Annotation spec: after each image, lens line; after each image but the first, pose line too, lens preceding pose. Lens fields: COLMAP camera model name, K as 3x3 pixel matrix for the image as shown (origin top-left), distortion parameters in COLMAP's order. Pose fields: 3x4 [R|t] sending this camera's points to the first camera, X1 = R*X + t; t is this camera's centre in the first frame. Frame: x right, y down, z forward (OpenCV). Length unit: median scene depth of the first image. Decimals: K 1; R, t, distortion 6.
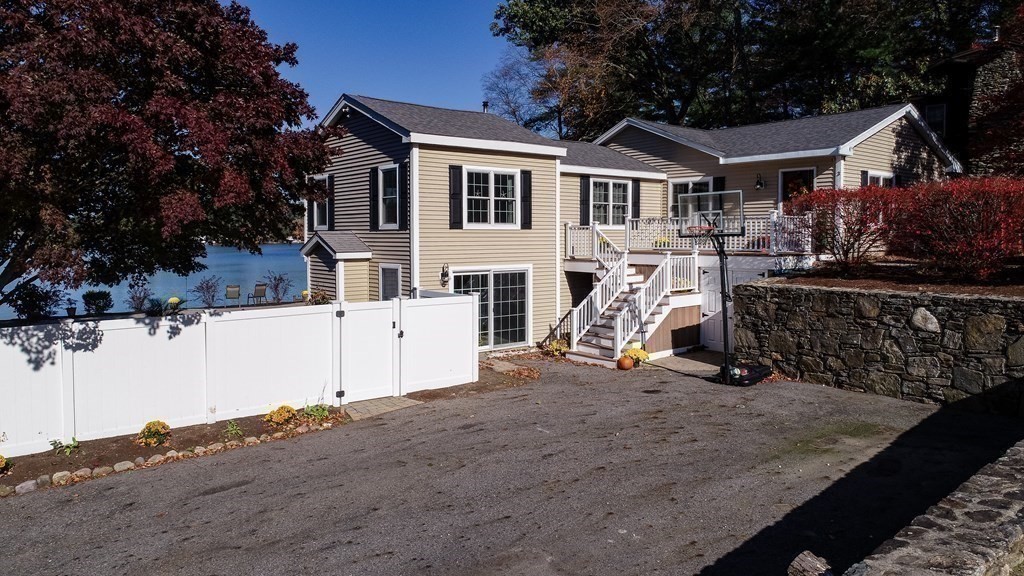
lens RADIAL K [[688.8, 0, 512.0], [0, 688.8, 288.0], [0, 0, 1]] dist [-0.000263, 0.000138]
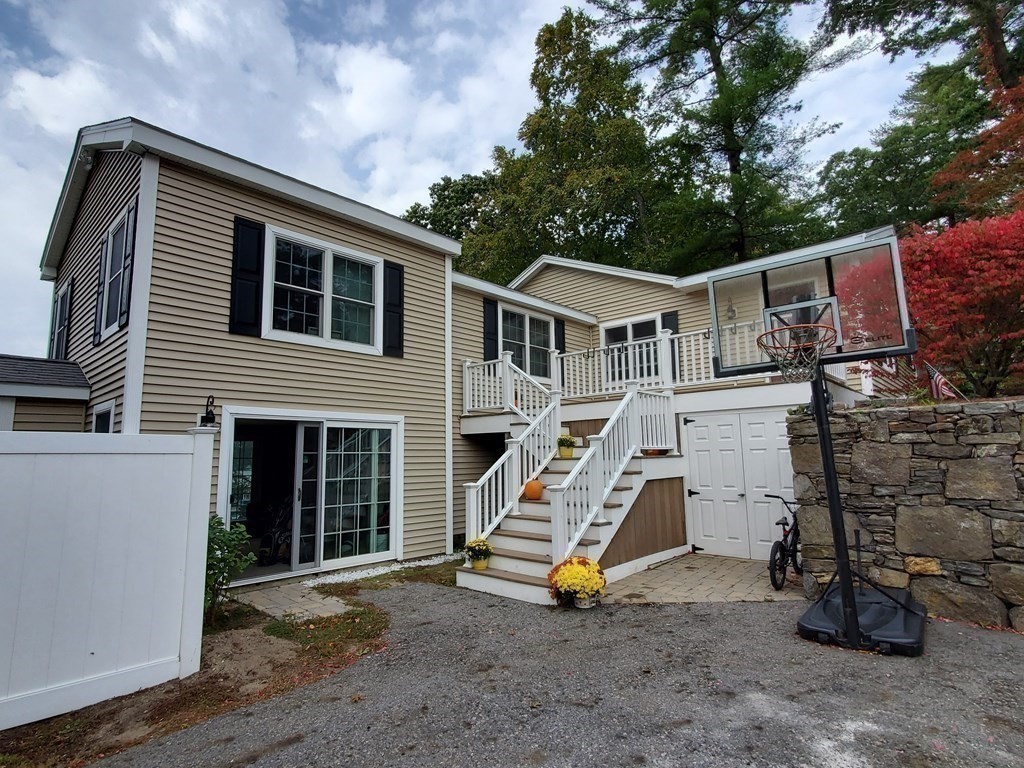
lens RADIAL K [[541.8, 0, 512.0], [0, 541.8, 384.0], [0, 0, 1]] dist [-0.001092, -0.000351]
pose [[0.991792, 0.000050, 0.127861, 0.064428], [0.027030, 0.977317, -0.210050, 0.041056], [-0.124971, 0.211782, 0.969294, 0.543134]]
